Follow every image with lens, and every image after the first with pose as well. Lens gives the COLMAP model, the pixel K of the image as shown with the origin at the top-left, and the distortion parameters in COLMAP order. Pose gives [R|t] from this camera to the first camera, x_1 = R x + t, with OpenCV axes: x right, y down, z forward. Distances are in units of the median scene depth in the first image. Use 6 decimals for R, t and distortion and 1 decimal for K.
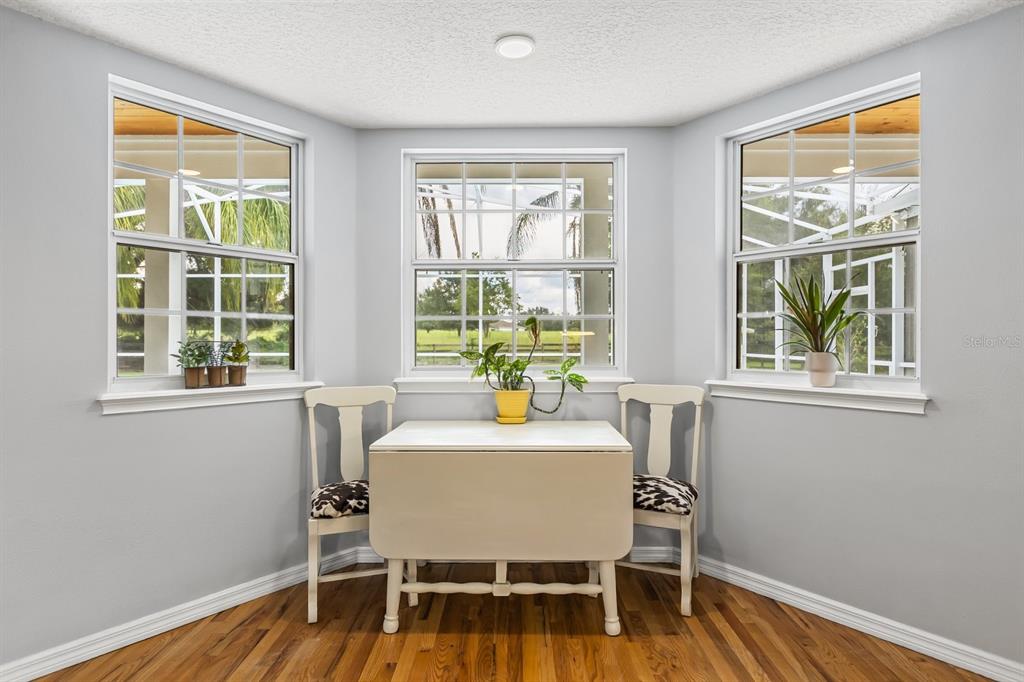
lens RADIAL K [[577.7, 0, 512.0], [0, 577.7, 341.0], [0, 0, 1]] dist [0.002590, 0.000751]
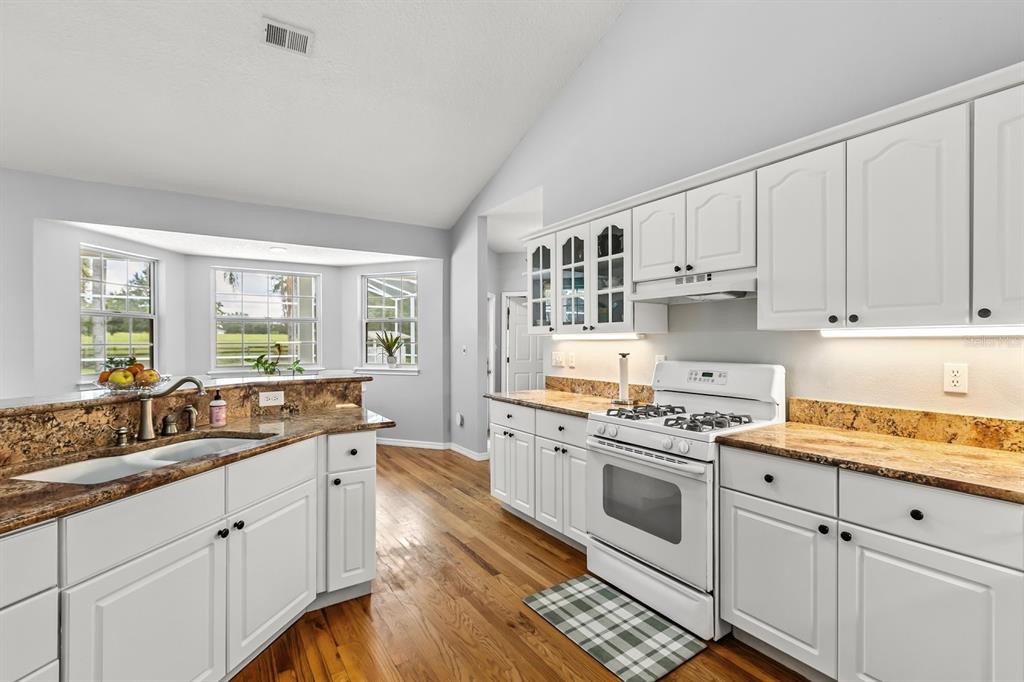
lens RADIAL K [[464.6, 0, 534.6], [0, 464.6, 343.0], [0, 0, 1]] dist [-0.000036, -0.000339]
pose [[0.815935, -0.003552, 0.578132, -0.217835], [0.001485, 0.999991, 0.004048, -0.050932], [-0.578141, -0.002444, 0.815933, -1.182498]]
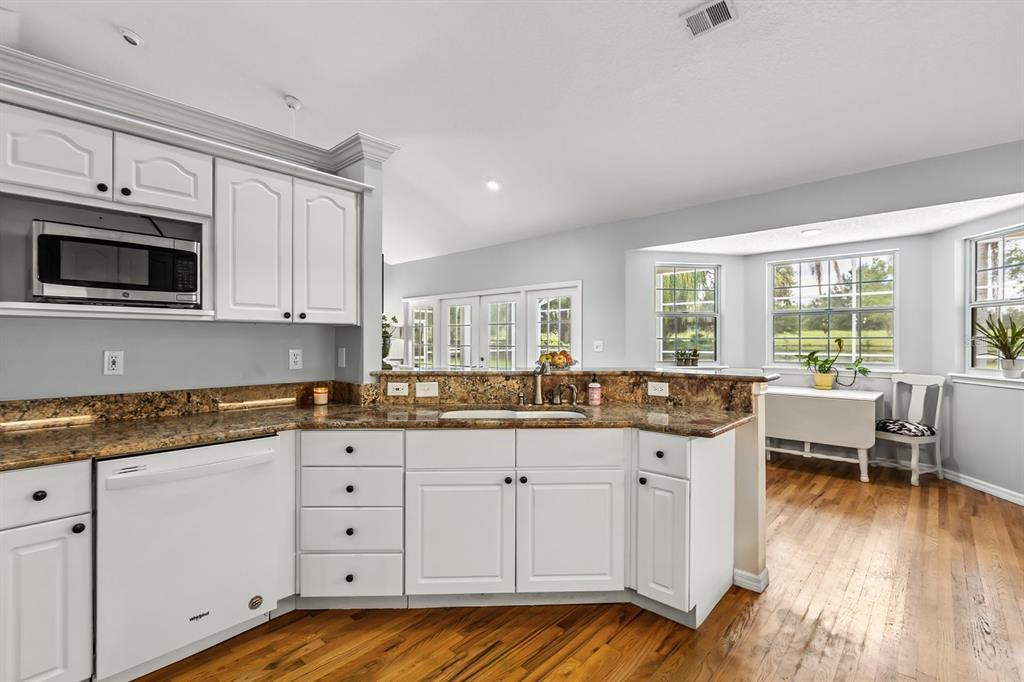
lens RADIAL K [[475.5, 0, 512.0], [0, 475.5, 341.0], [0, 0, 1]] dist [0.002794, 0.000445]
pose [[0.742742, 0.001576, -0.669576, 0.321159], [0.000260, 0.999996, 0.002641, -0.038321], [0.669578, -0.002136, 0.742739, -1.050043]]
